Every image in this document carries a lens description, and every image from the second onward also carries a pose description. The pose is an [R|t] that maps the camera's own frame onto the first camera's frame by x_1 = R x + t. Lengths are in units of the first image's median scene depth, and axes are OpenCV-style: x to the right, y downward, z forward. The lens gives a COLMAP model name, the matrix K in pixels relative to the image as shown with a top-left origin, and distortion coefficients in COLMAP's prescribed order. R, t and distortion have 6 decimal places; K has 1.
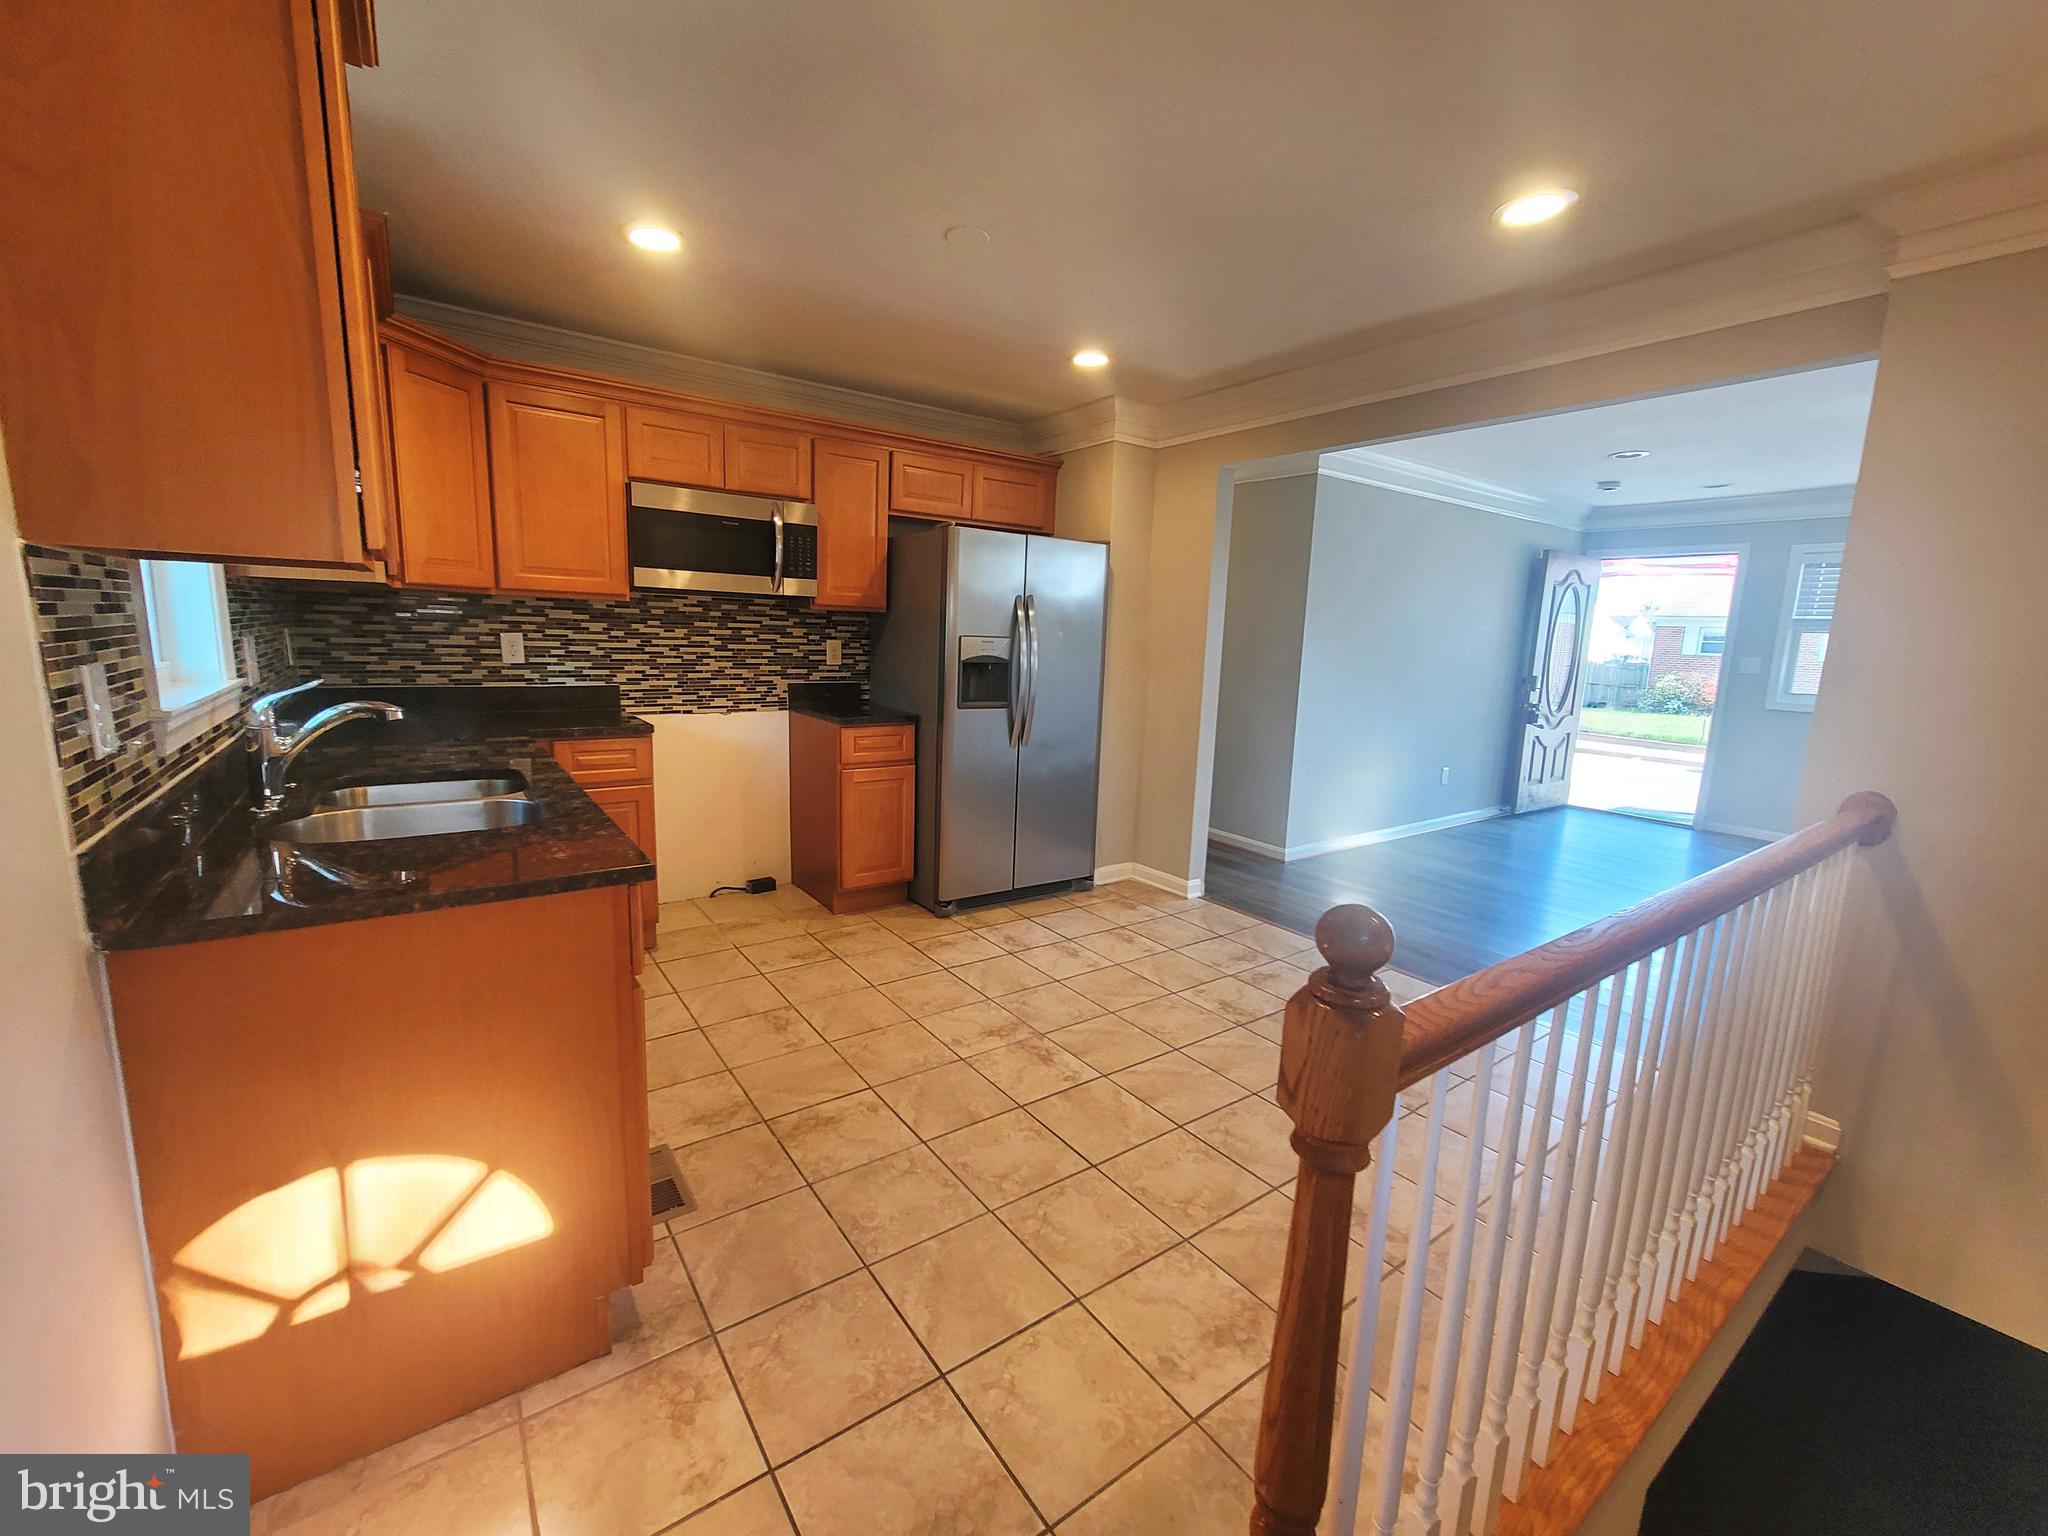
lens RADIAL K [[837.1, 0, 1021.5], [0, 837.1, 766.0], [0, 0, 1]] dist [-0.006964, -0.000059]
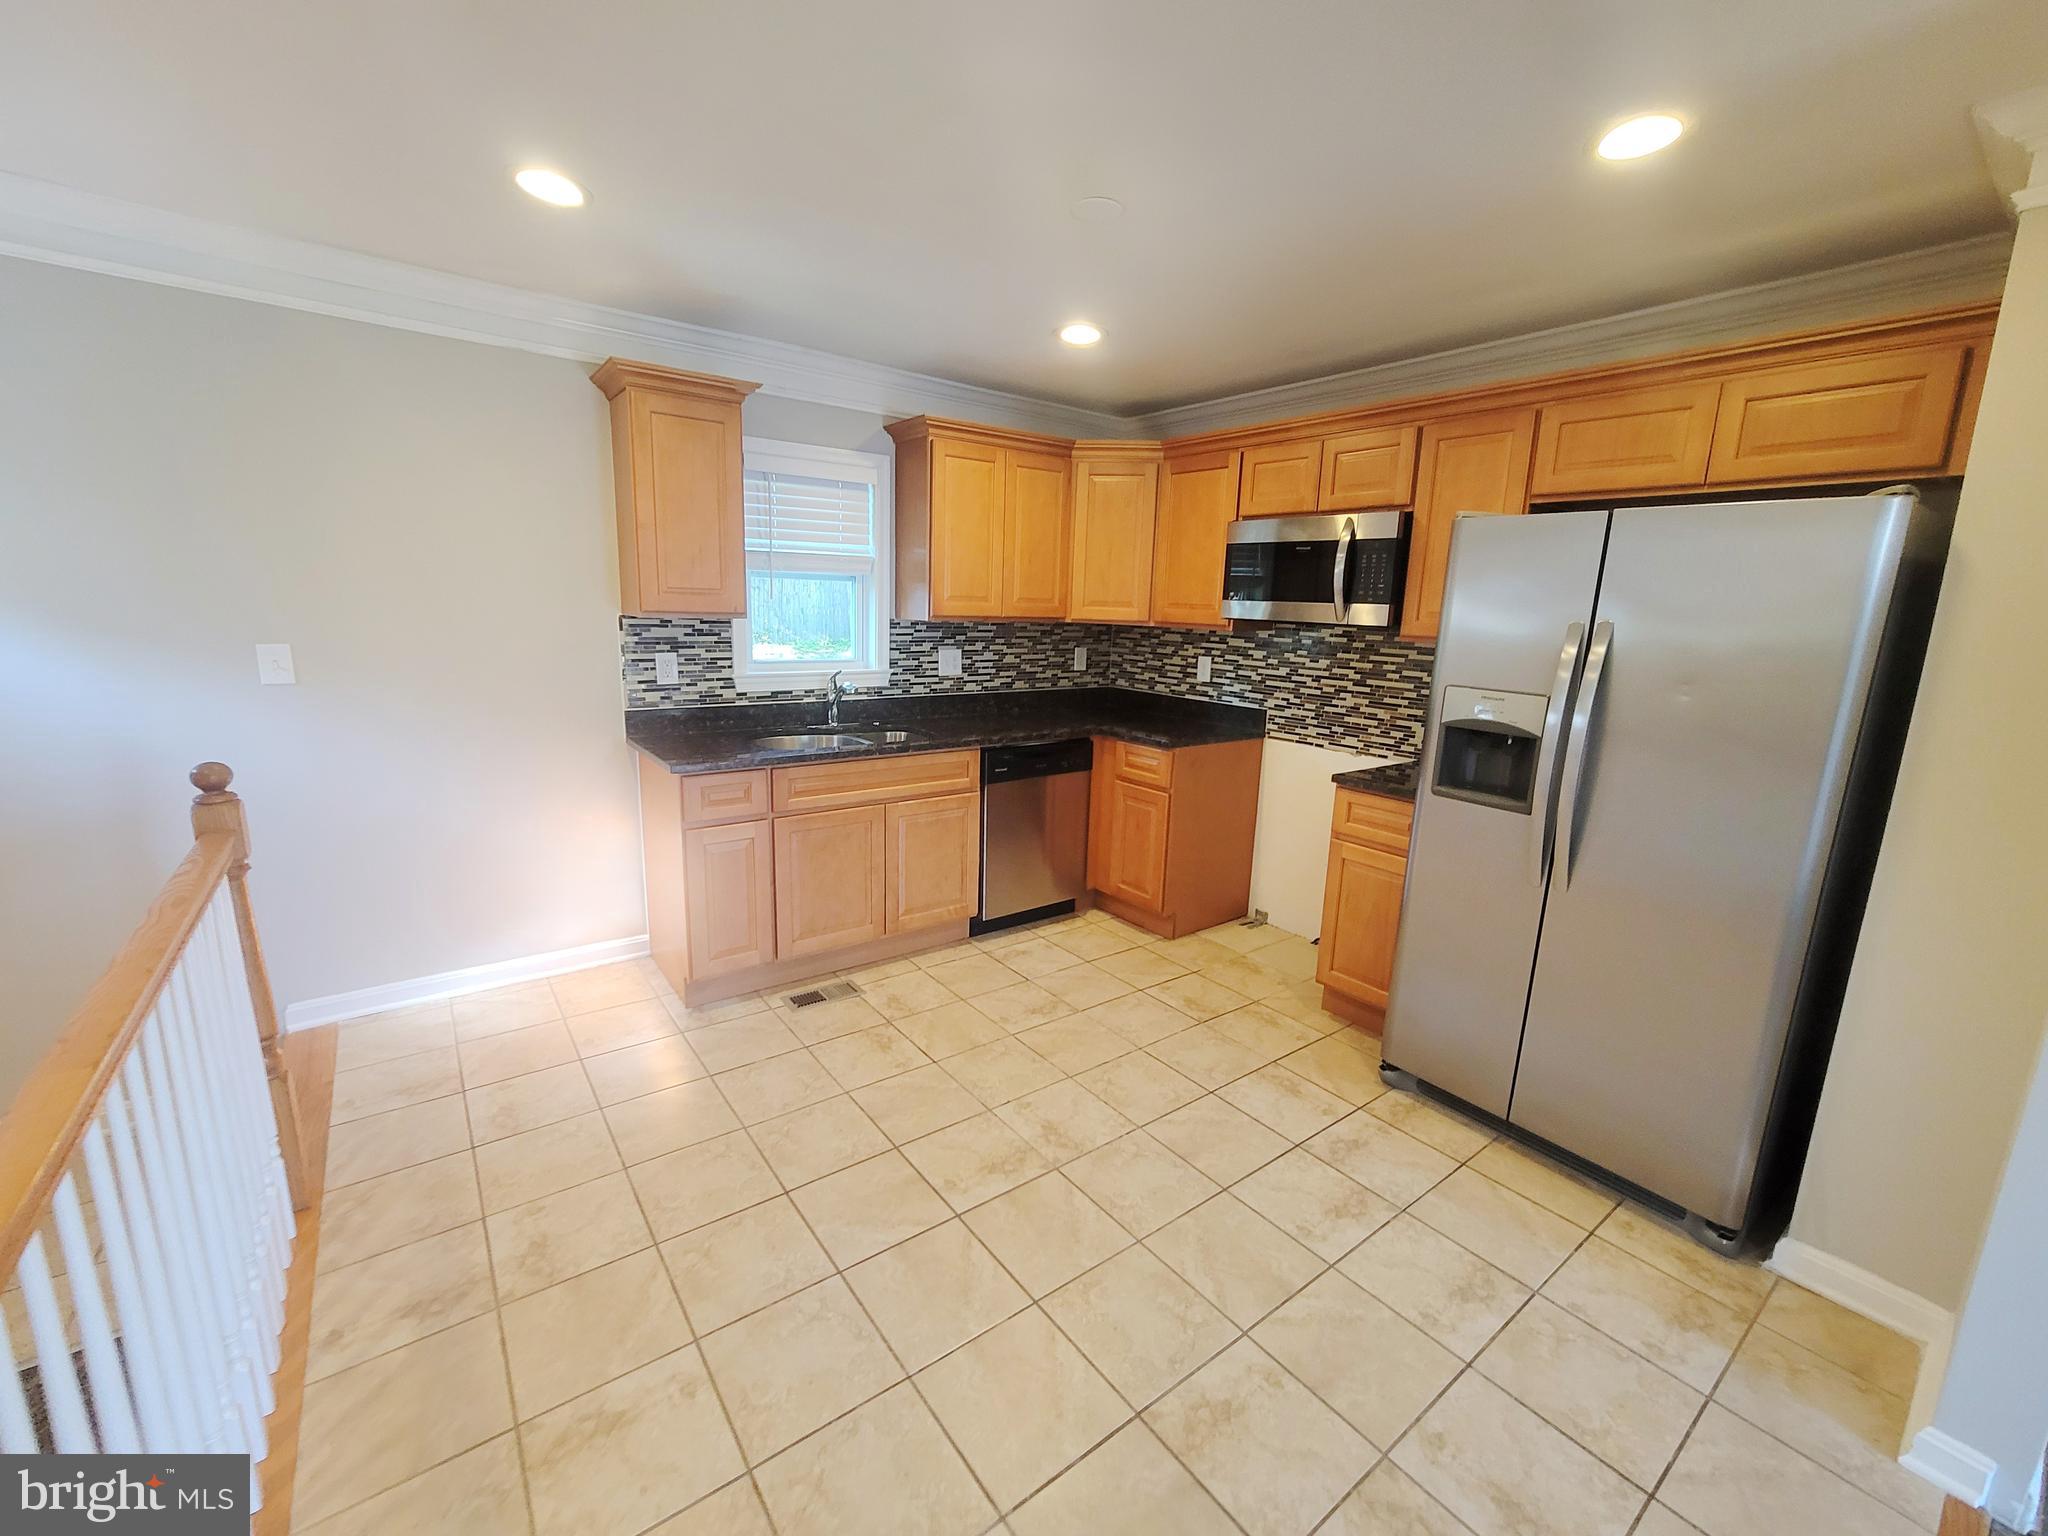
lens RADIAL K [[837.1, 0, 1021.5], [0, 837.1, 766.0], [0, 0, 1]] dist [-0.006964, -0.000059]
pose [[0.015751, 0.159417, -0.987086, 0.576428], [-0.192507, 0.969222, 0.153461, -0.130041], [0.981169, 0.187604, 0.045955, 0.655761]]
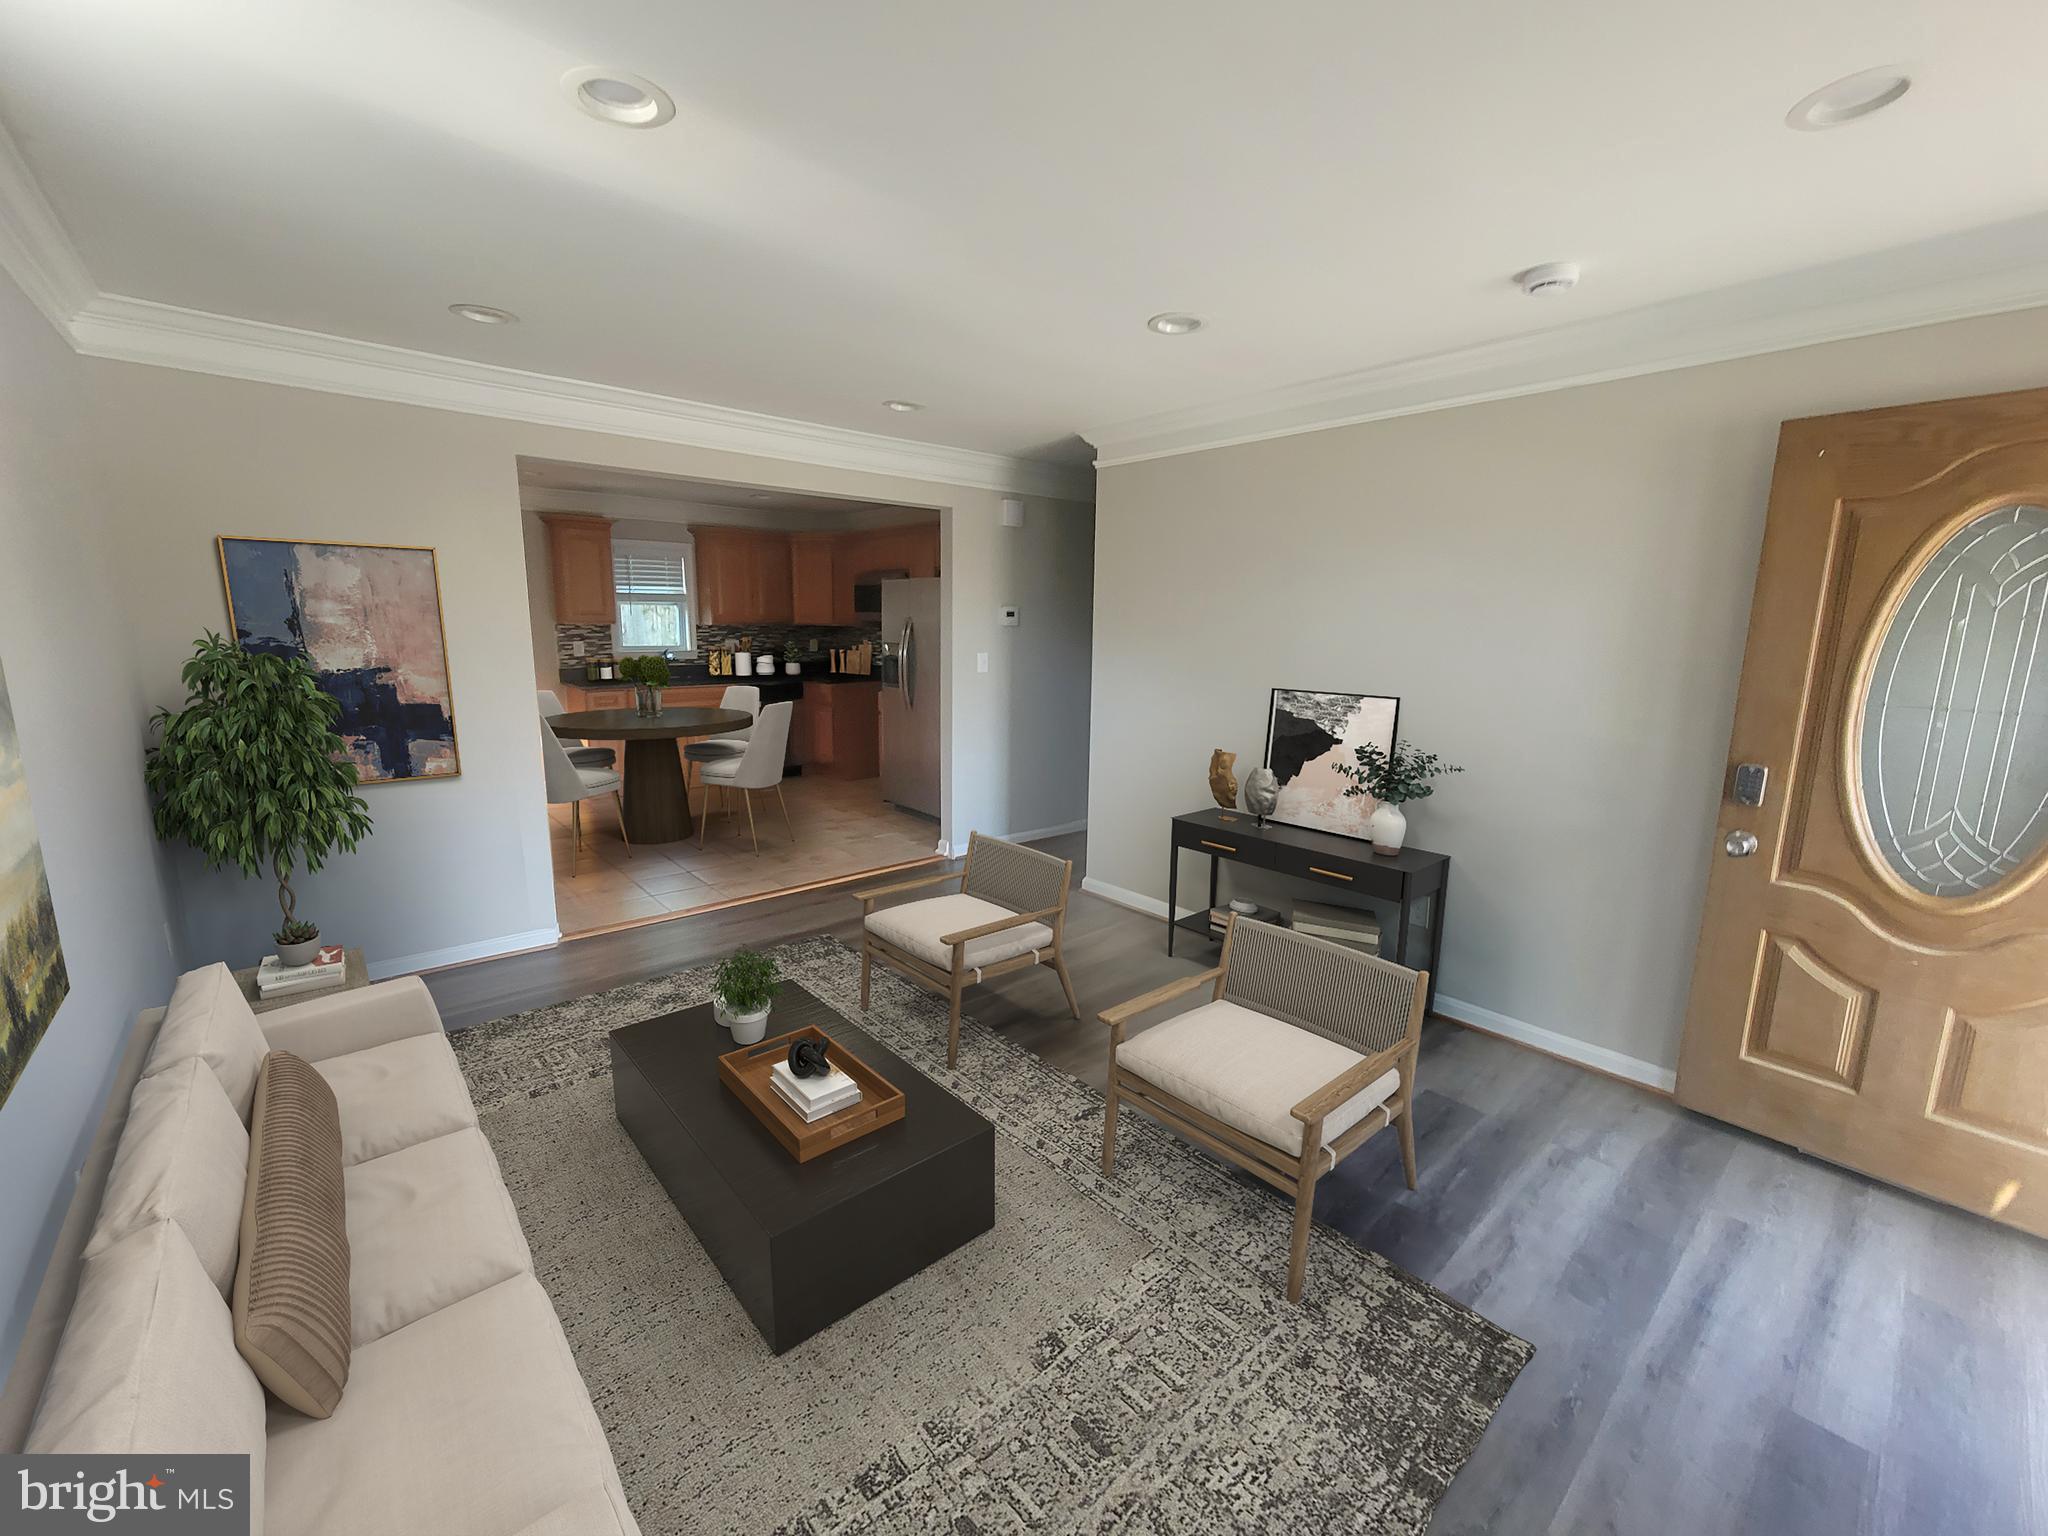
lens RADIAL K [[837.1, 0, 1021.5], [0, 837.1, 766.0], [0, 0, 1]] dist [-0.006964, -0.000059]
pose [[0.082095, 0.140836, -0.986623, 1.750234], [-0.174220, 0.976750, 0.124930, -0.175384], [0.981279, 0.161633, 0.104723, 1.175192]]
